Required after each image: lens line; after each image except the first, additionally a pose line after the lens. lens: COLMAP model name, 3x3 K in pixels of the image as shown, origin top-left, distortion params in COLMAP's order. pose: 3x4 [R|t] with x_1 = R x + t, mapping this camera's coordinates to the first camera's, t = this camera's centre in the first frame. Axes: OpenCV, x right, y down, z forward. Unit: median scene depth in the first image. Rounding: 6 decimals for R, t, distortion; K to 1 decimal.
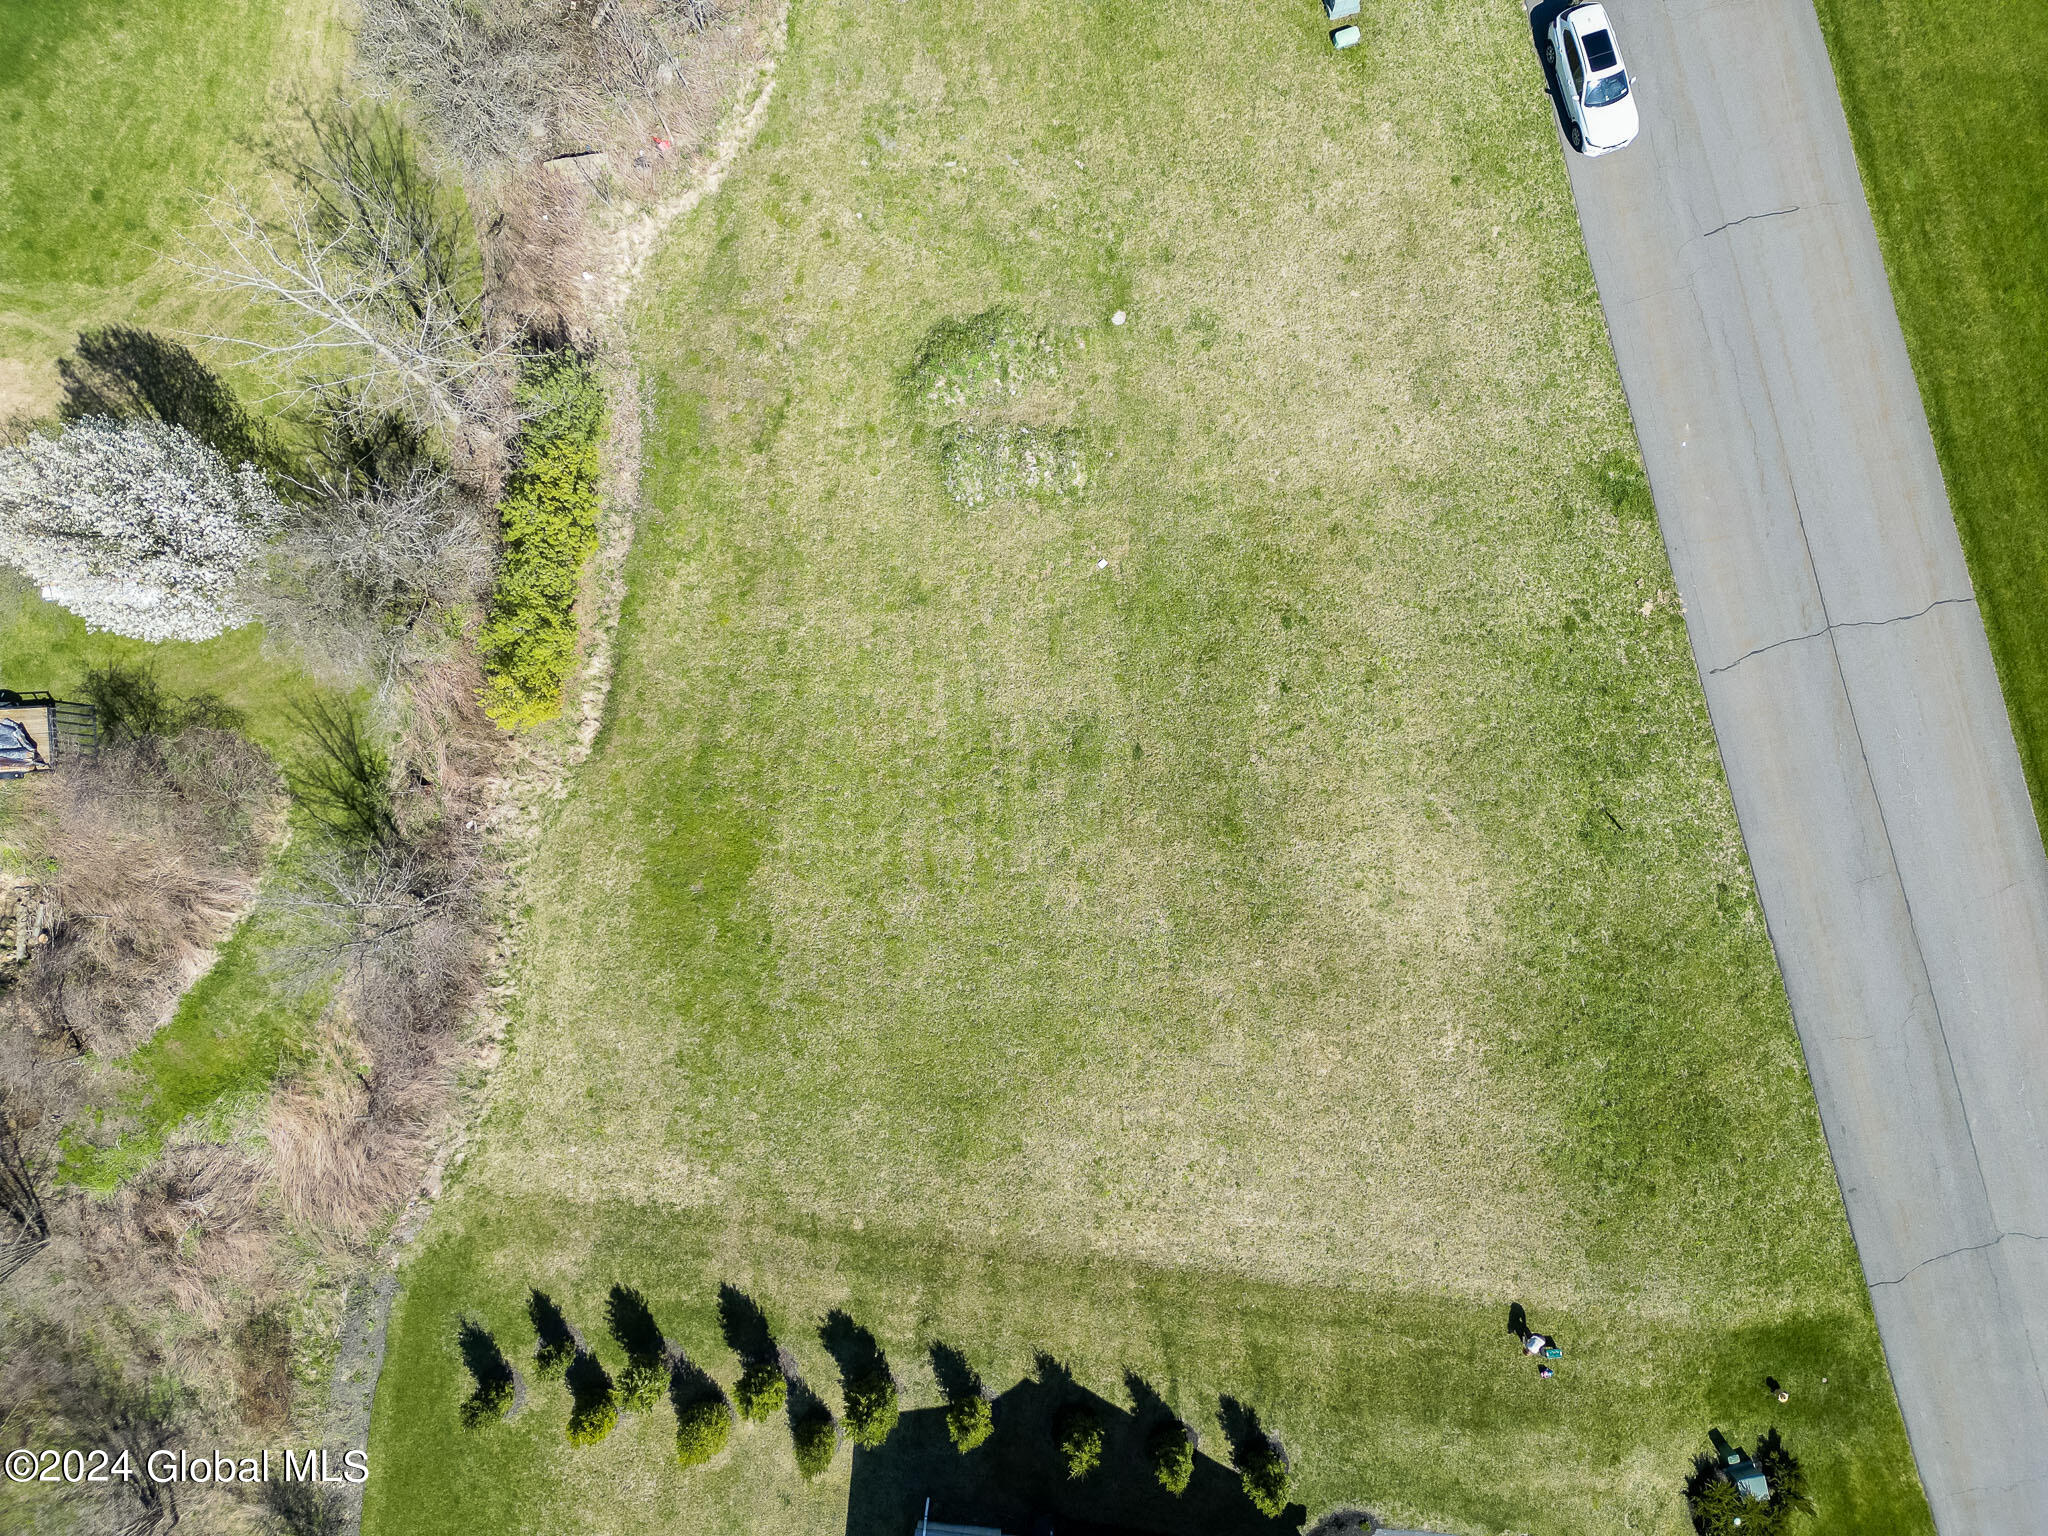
lens RADIAL K [[1432.4, 0, 1023.2], [0, 1432.4, 769.6], [0, 0, 1]] dist [0.072770, -0.066923]
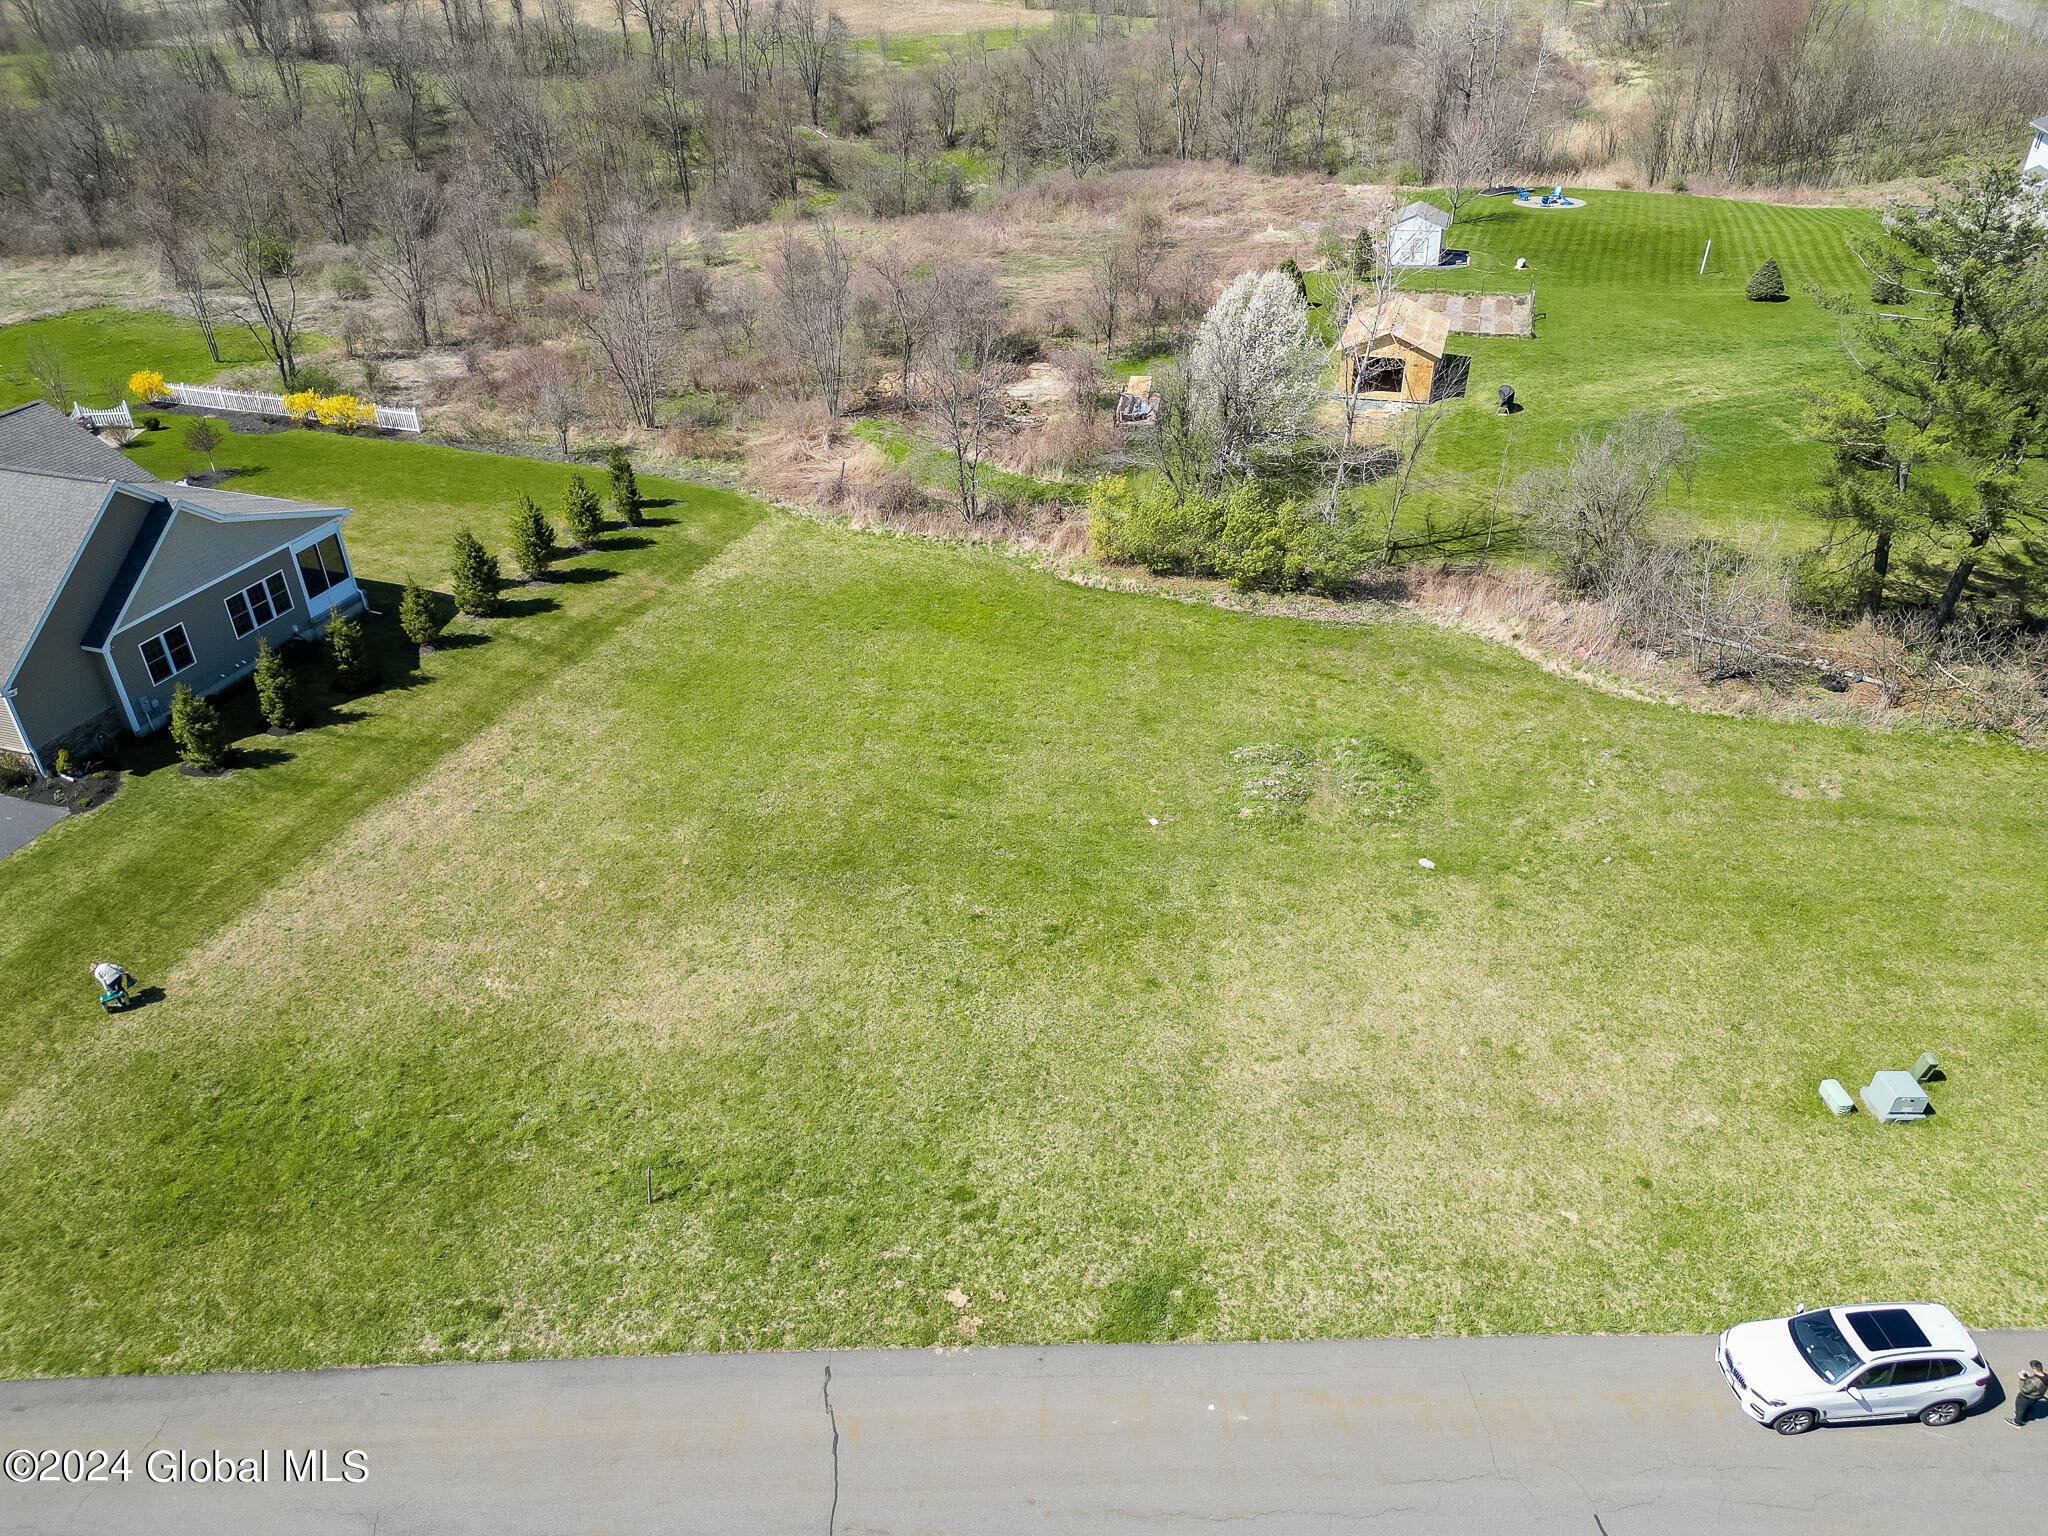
lens RADIAL K [[1432.4, 0, 1023.2], [0, 1432.4, 769.6], [0, 0, 1]] dist [0.072770, -0.066923]
pose [[-0.217298, 0.529085, -0.820275, 0.824476], [-0.975589, -0.090389, 0.200140, -0.245830], [0.031748, 0.843741, 0.535810, 0.474881]]
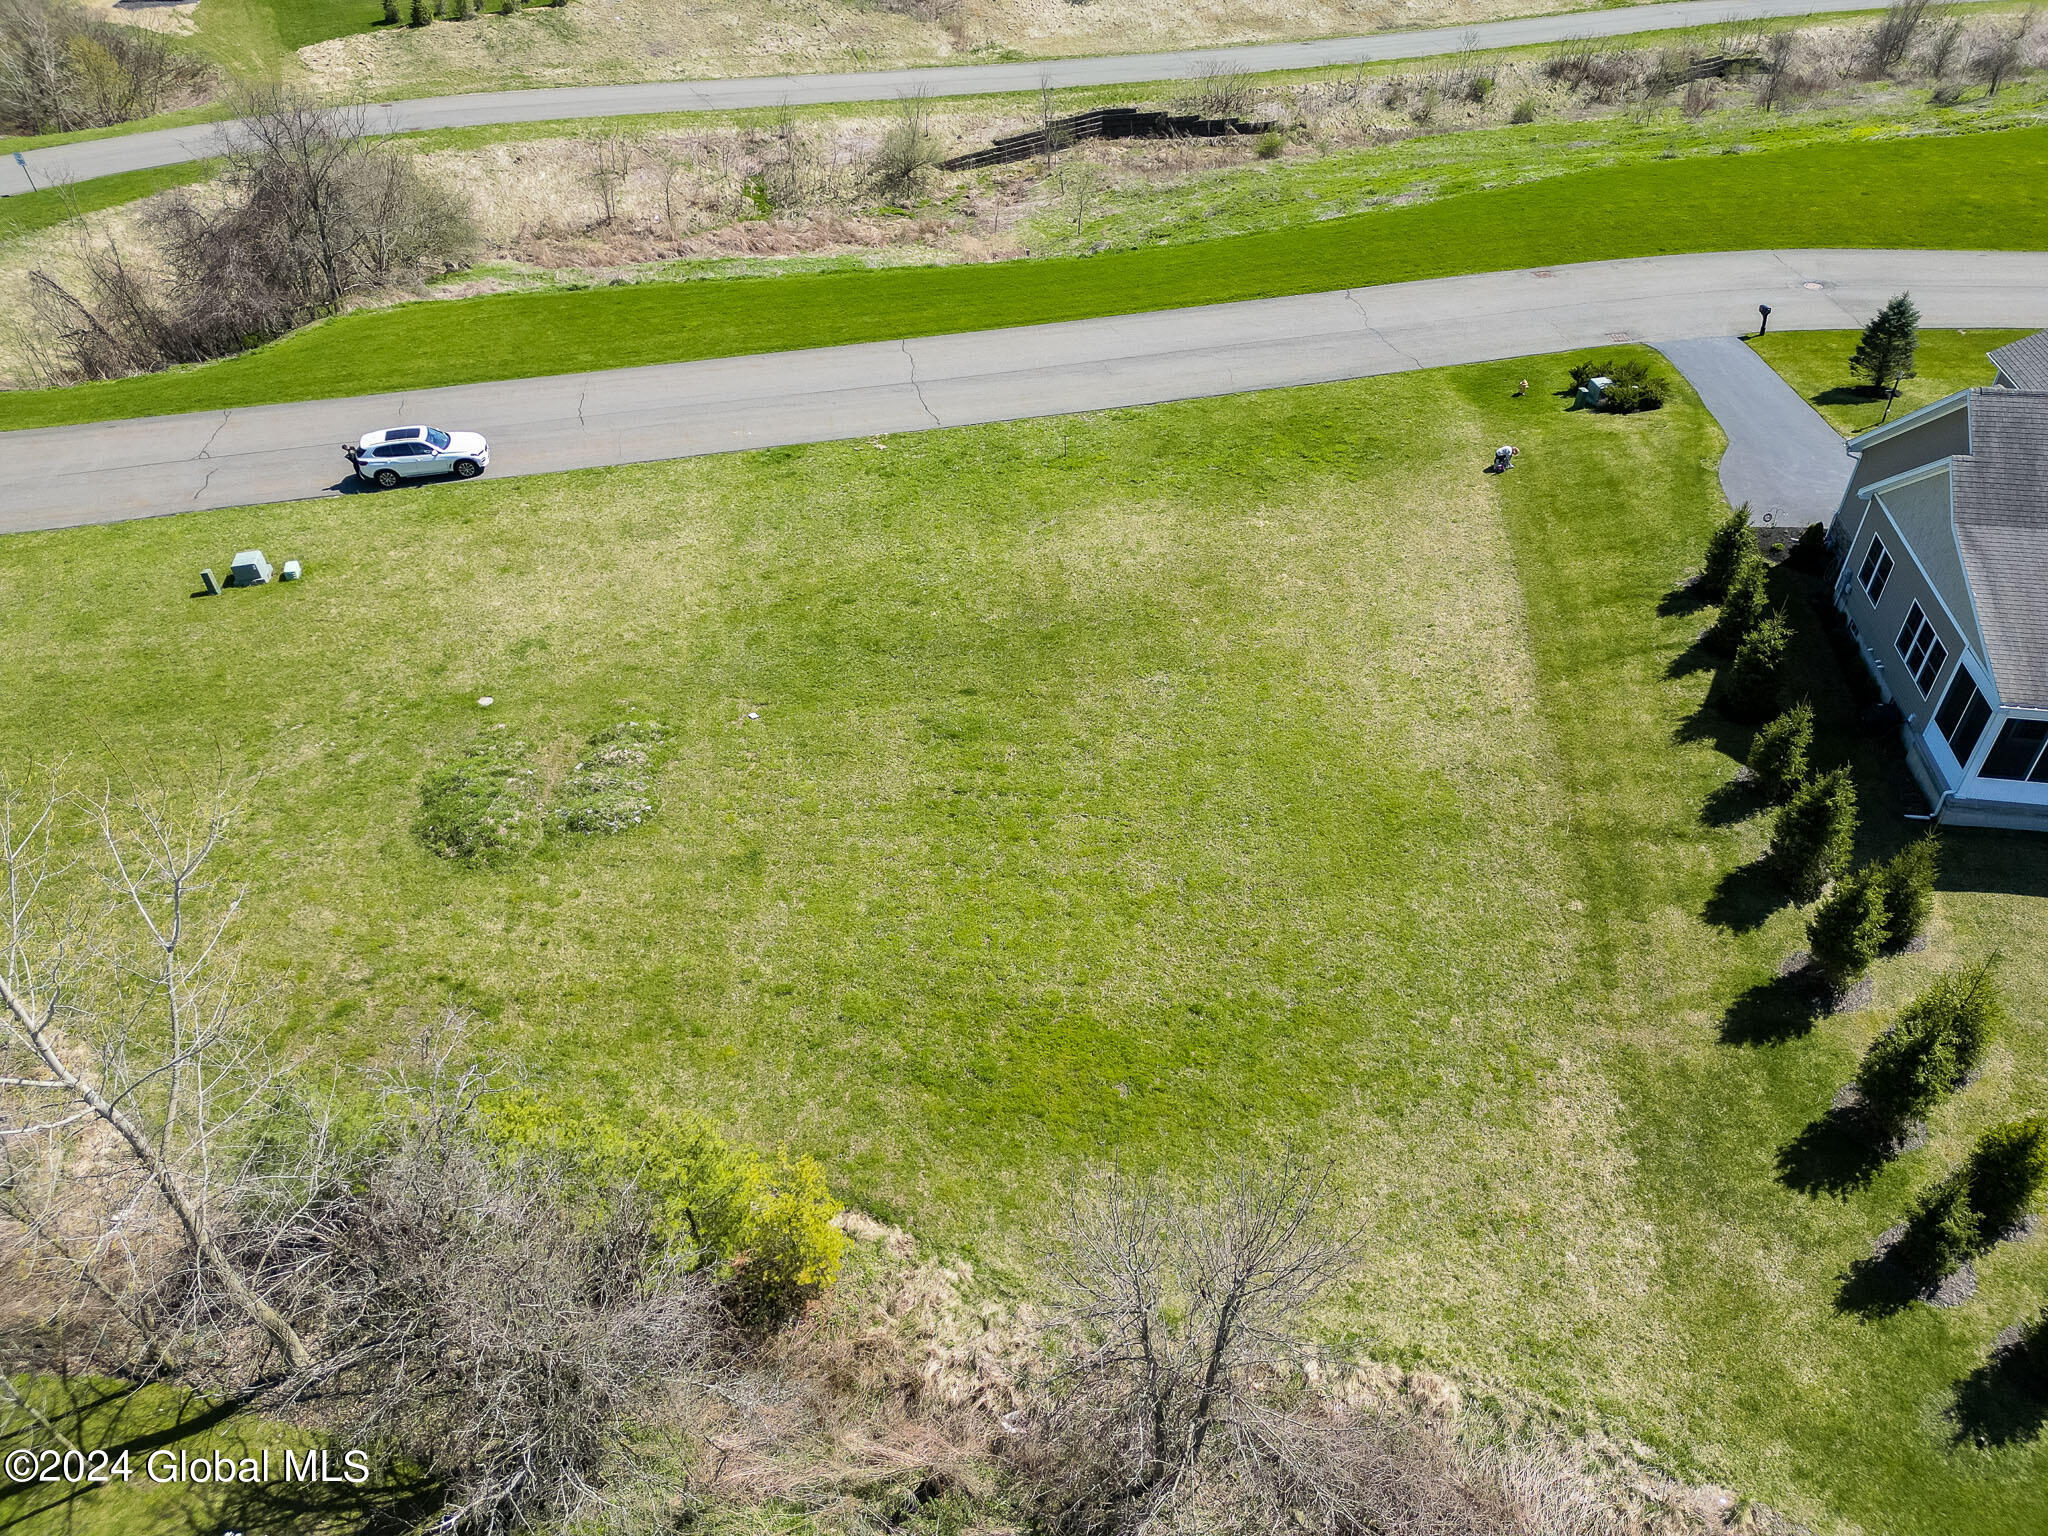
lens RADIAL K [[1432.4, 0, 1023.2], [0, 1432.4, 769.6], [0, 0, 1]] dist [0.072770, -0.066923]
pose [[0.046419, -0.620701, 0.782672, -0.657311], [0.998922, 0.028199, -0.036881, 0.056869], [0.000821, 0.783540, 0.621341, 0.478903]]
